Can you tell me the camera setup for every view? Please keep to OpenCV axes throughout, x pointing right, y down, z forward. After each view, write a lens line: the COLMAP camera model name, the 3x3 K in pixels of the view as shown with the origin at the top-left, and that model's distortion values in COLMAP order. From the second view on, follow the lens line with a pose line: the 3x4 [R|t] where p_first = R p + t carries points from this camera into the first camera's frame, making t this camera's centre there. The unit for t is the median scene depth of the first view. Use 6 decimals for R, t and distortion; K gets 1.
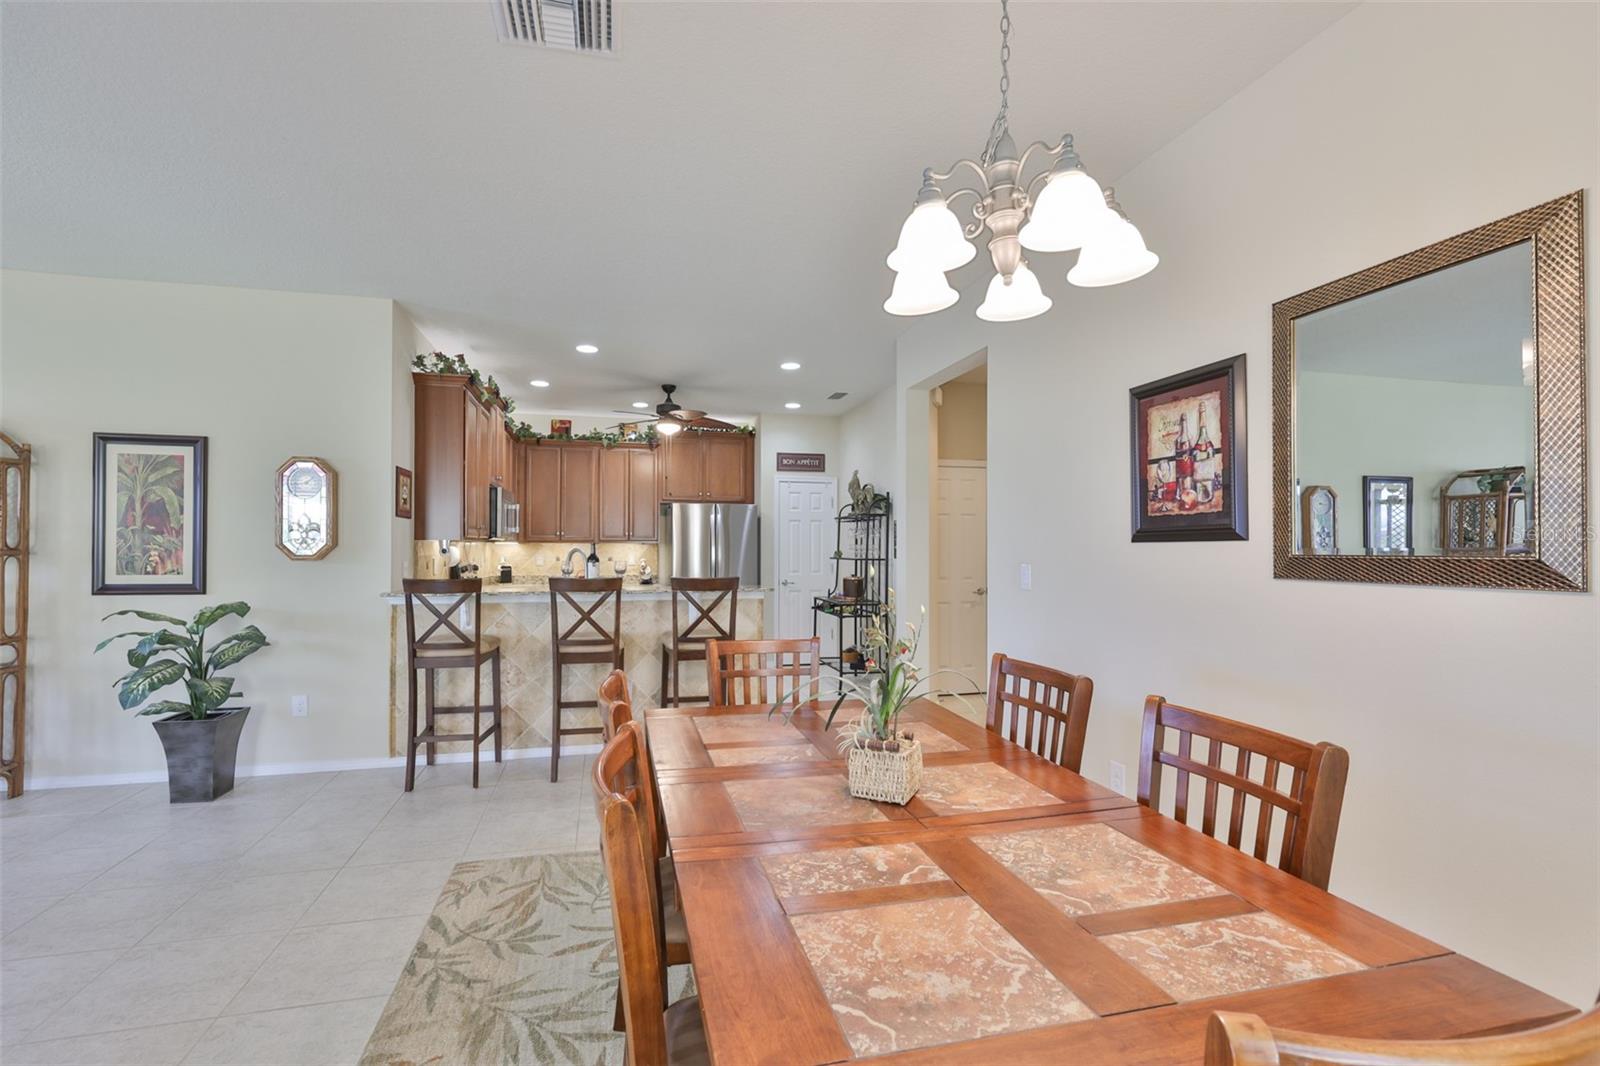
lens RADIAL K [[674.8, 0, 790.0], [0, 674.8, 549.4], [0, 0, 1]] dist [-0.006242, 0.001172]
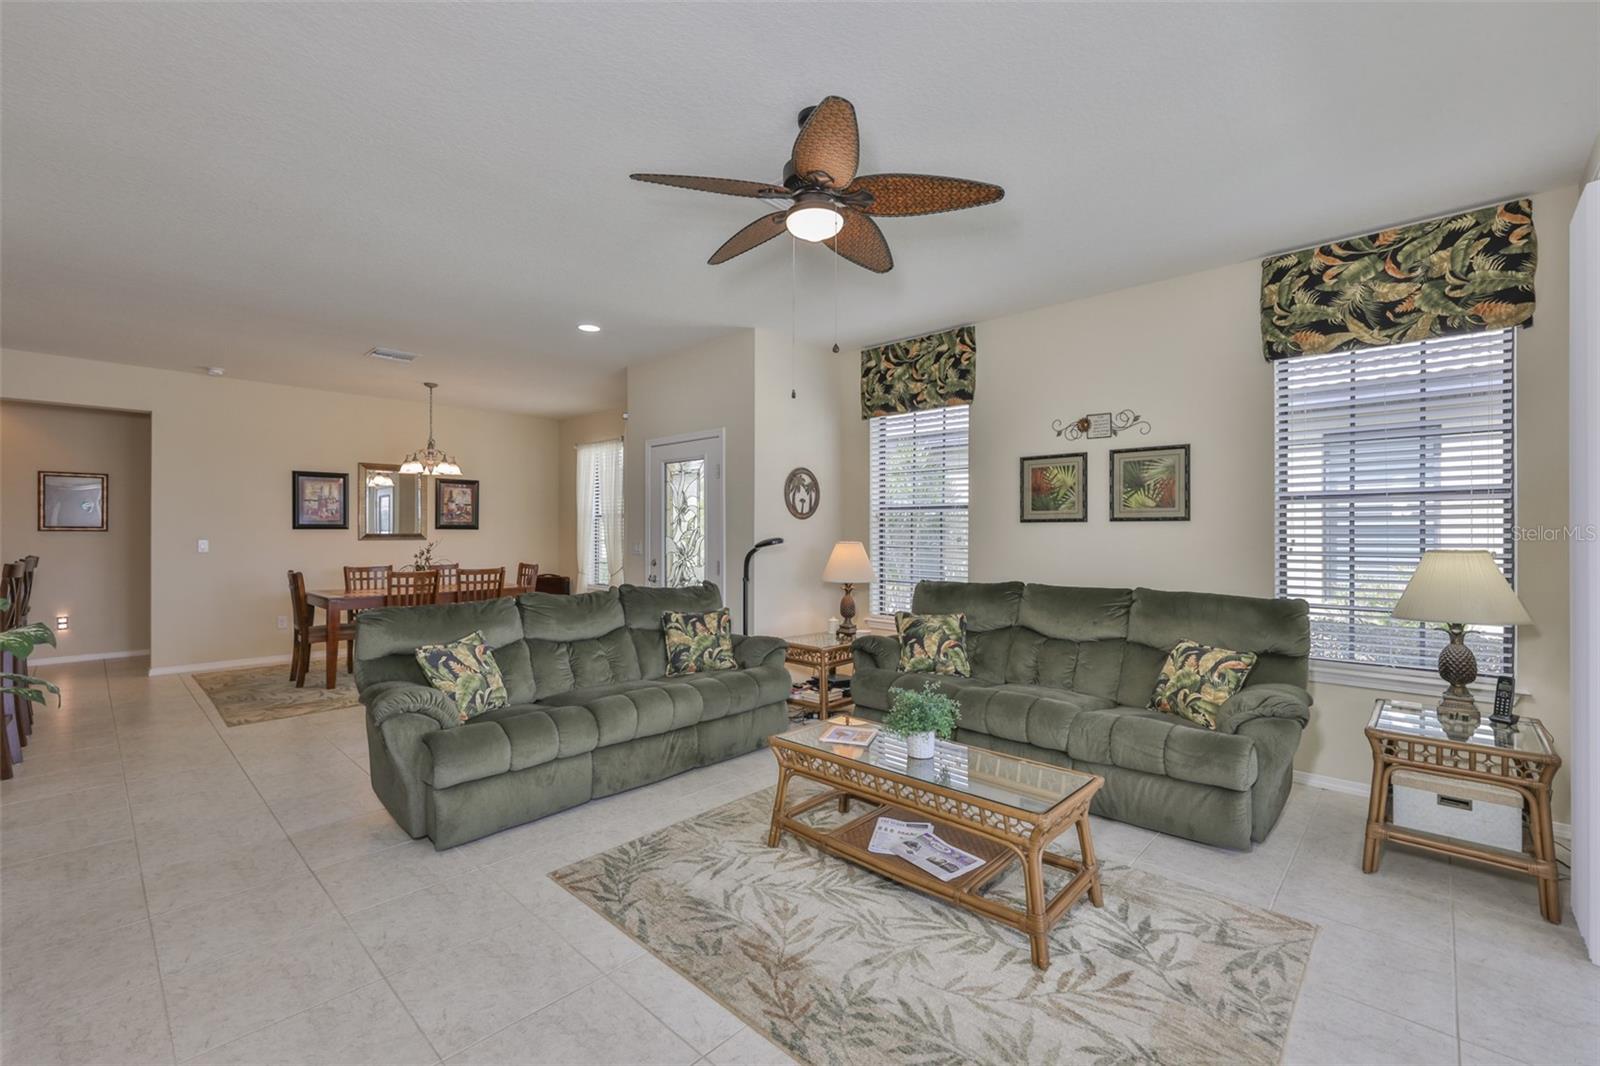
lens RADIAL K [[674.8, 0, 787.0], [0, 674.8, 526.4], [0, 0, 1]] dist [-0.006242, 0.001172]
pose [[-0.530539, 0.005222, 0.847644, -2.128397], [0.000198, 0.999982, -0.006037, -0.004987], [-0.847660, -0.003035, -0.530530, 0.593861]]
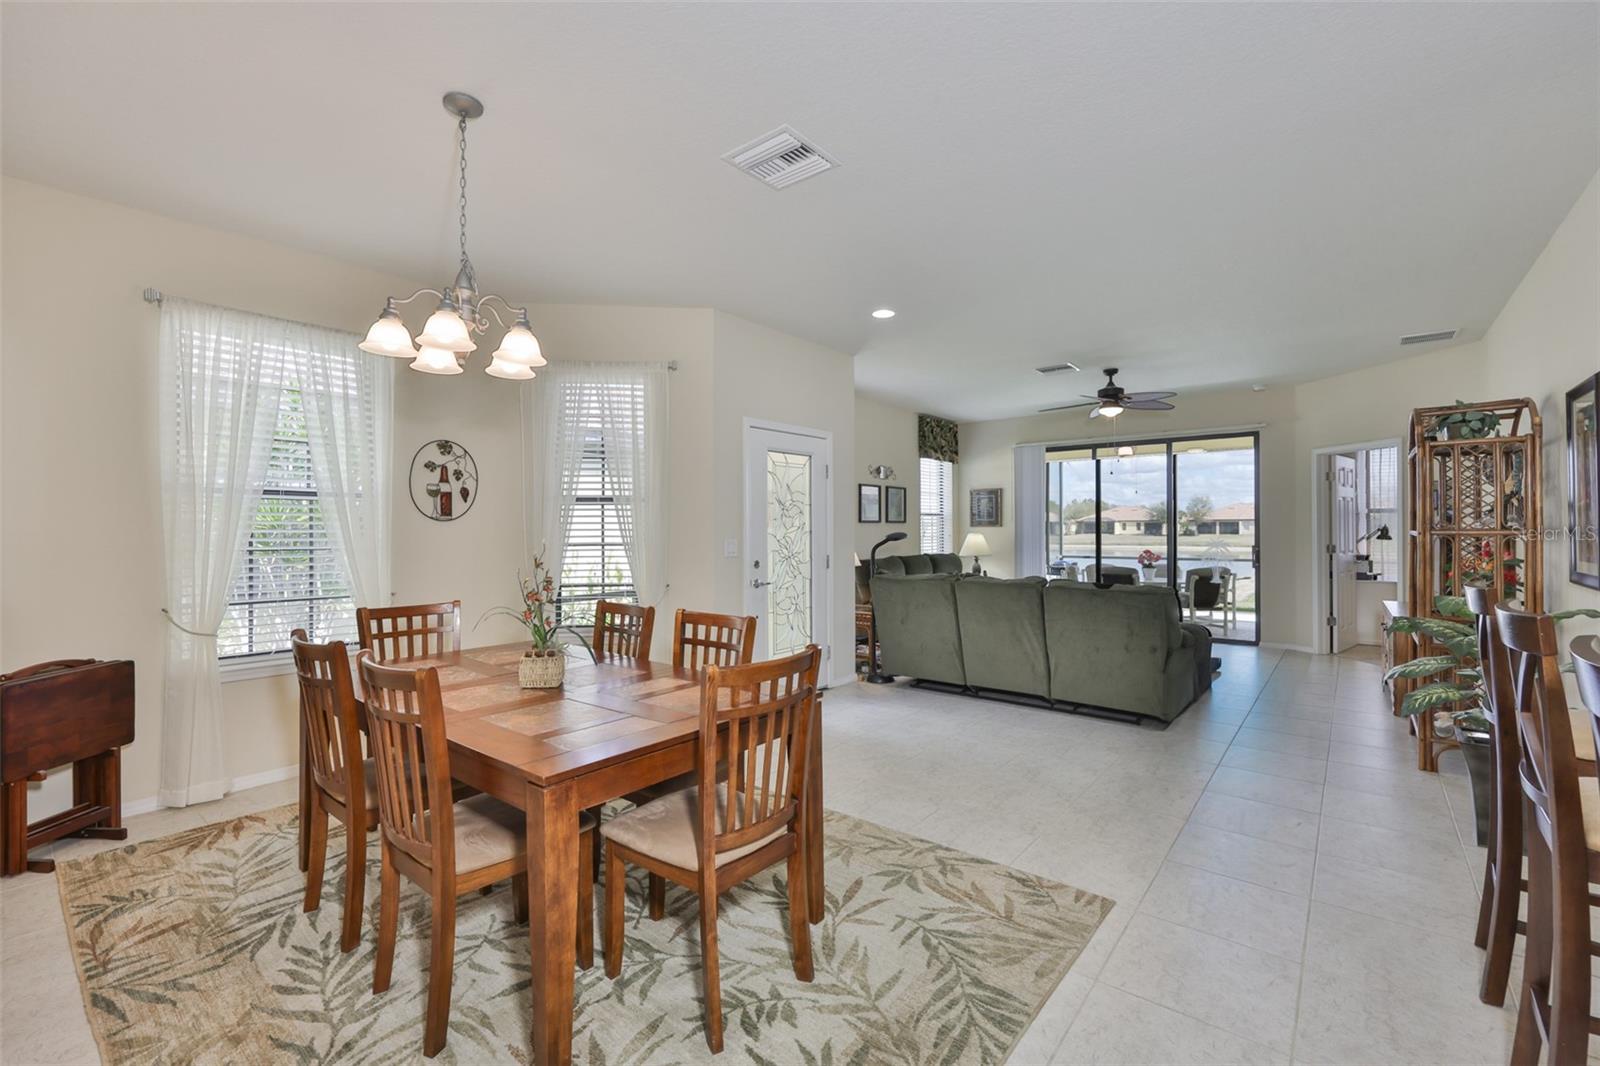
lens RADIAL K [[674.8, 0, 793.3], [0, 674.8, 526.1], [0, 0, 1]] dist [-0.006242, 0.001172]
pose [[-0.811091, -0.002525, -0.584915, 0.269078], [-0.001068, 0.999995, -0.002836, -0.002050], [0.584920, -0.001676, -0.811090, 1.192231]]
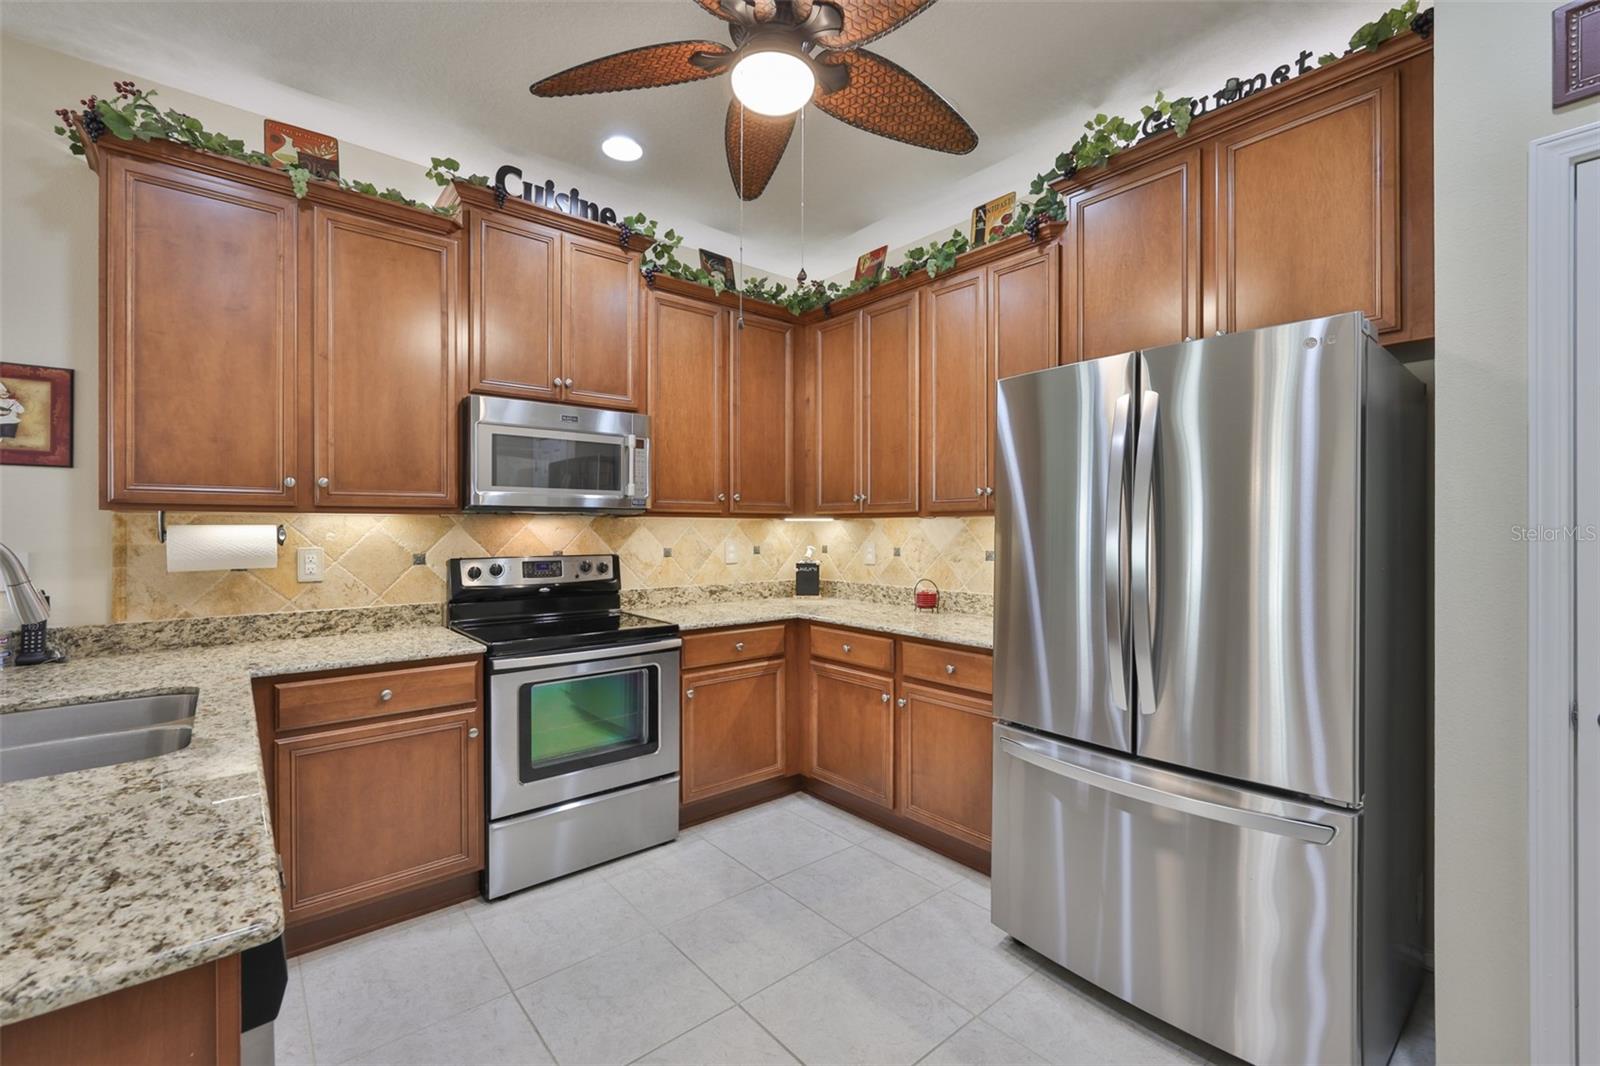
lens RADIAL K [[674.8, 0, 817.8], [0, 674.8, 531.6], [0, 0, 1]] dist [-0.006242, 0.001172]
pose [[0.433544, 0.000878, -0.901132, 0.126894], [-0.002946, 0.999996, -0.000443, -0.002052], [0.901128, 0.002847, 0.433545, 1.656001]]
